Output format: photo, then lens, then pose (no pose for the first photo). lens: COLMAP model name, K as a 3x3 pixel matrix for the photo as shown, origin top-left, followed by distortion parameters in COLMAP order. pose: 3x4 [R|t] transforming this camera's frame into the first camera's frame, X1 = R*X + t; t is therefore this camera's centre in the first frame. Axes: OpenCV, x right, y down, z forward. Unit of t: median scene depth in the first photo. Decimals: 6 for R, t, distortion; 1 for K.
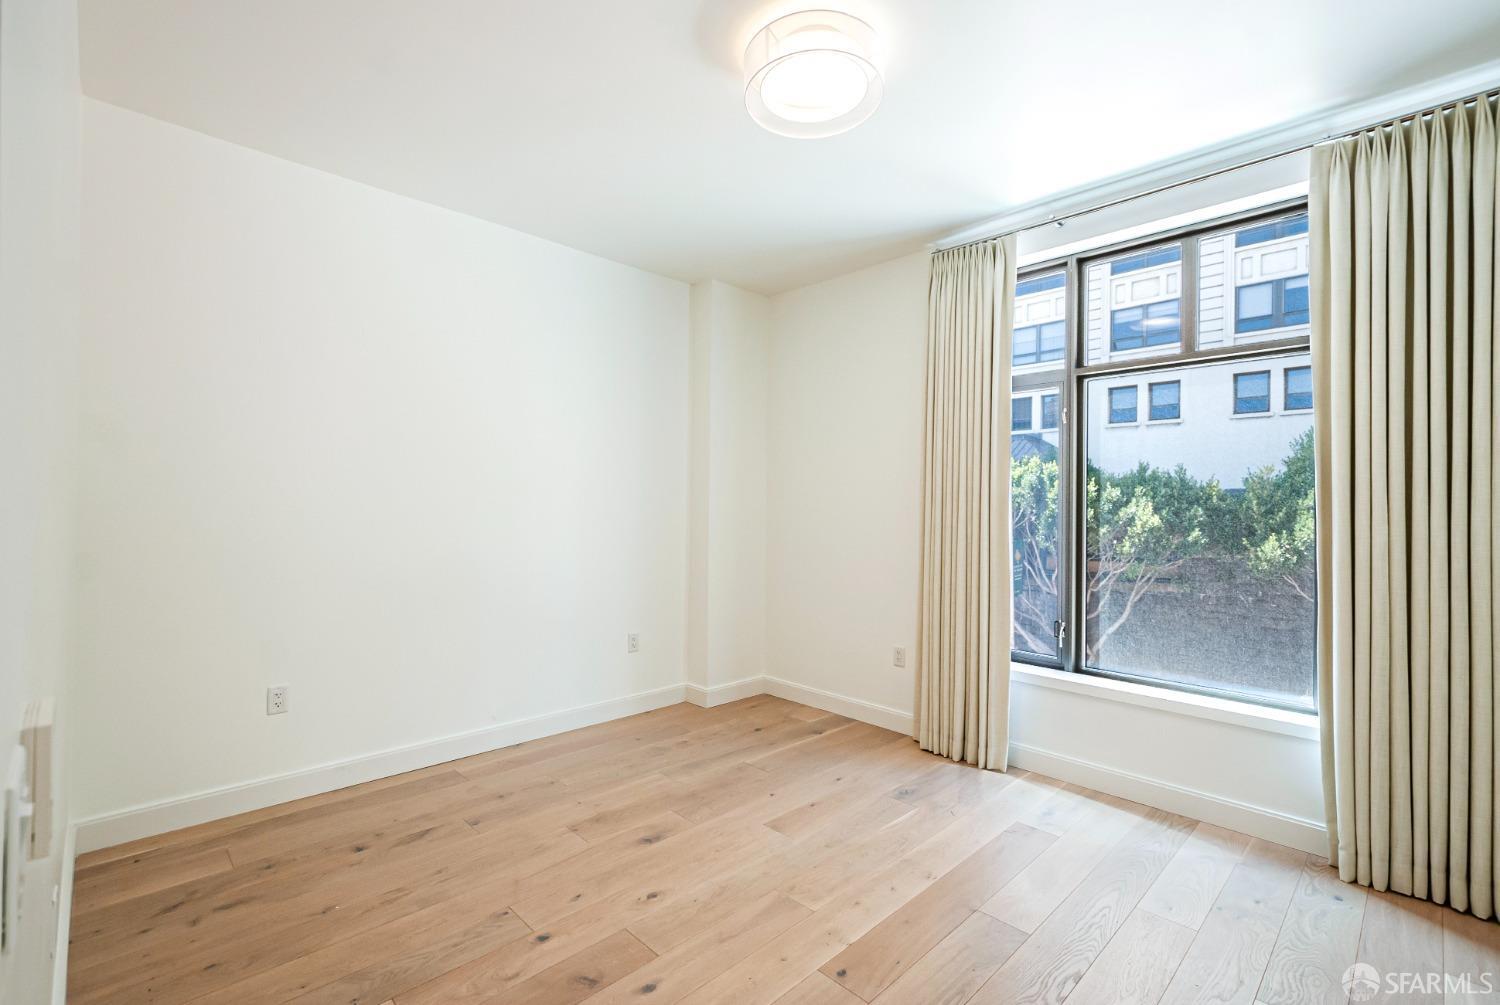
lens RADIAL K [[683.9, 0, 763.2], [0, 683.9, 500.5], [0, 0, 1]] dist [-0.004815, -0.000042]
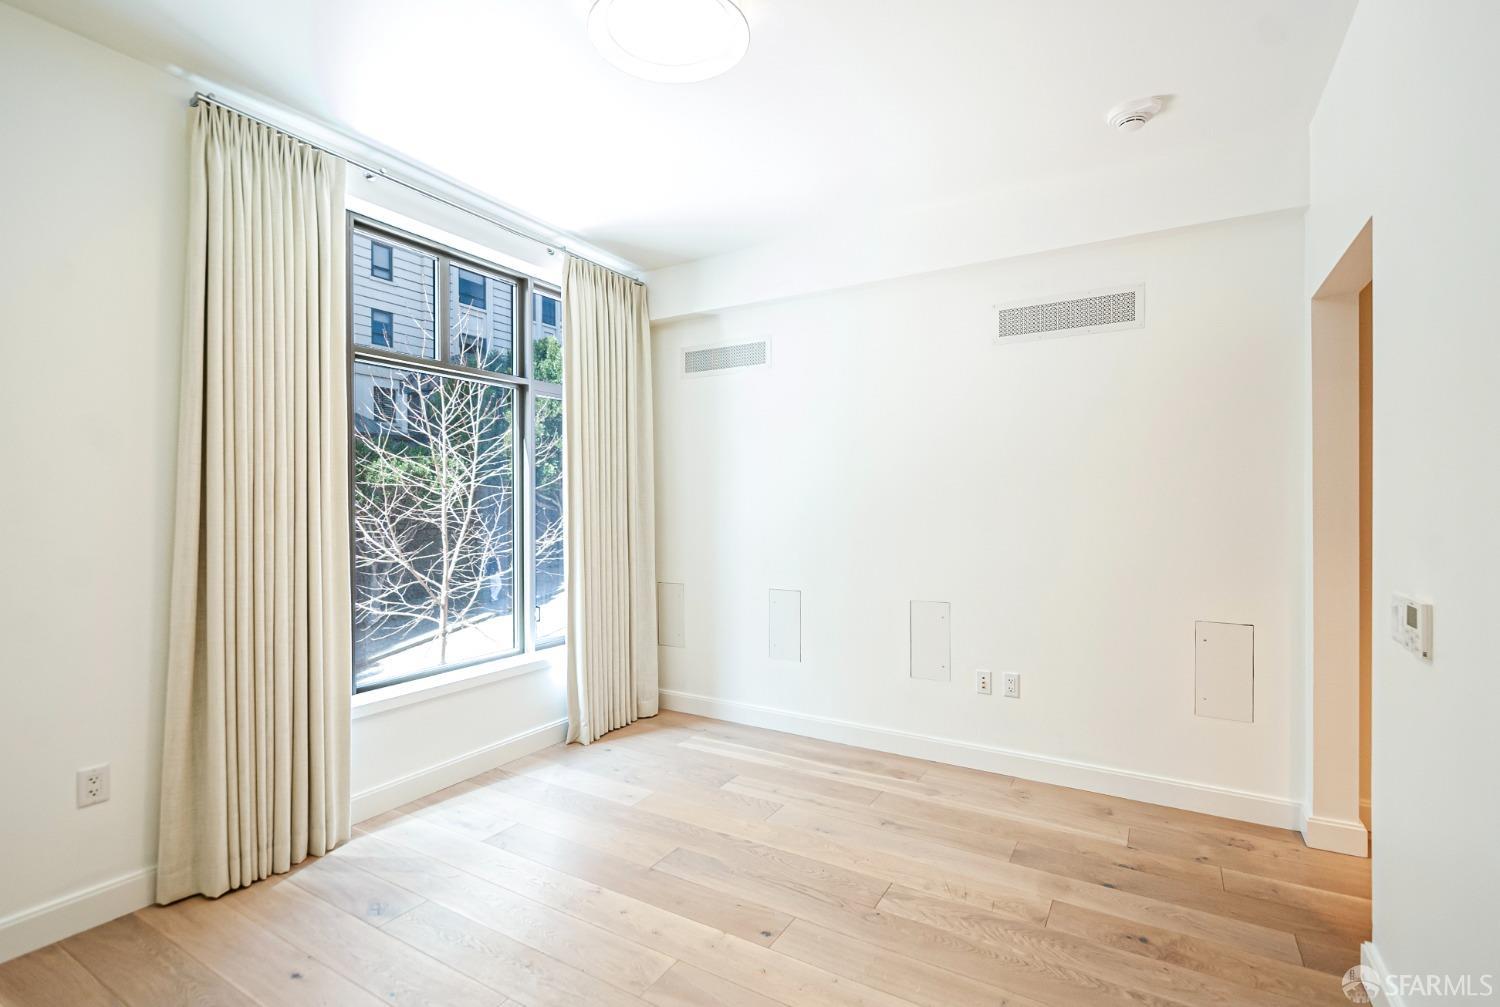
lens RADIAL K [[683.9, 0, 762.8], [0, 683.9, 502.8], [0, 0, 1]] dist [-0.004815, -0.000042]
pose [[-0.265998, -0.010544, 0.963916, -0.577479], [-0.003564, 0.999944, 0.009955, -0.002886], [-0.963967, -0.000788, -0.266020, 0.809481]]
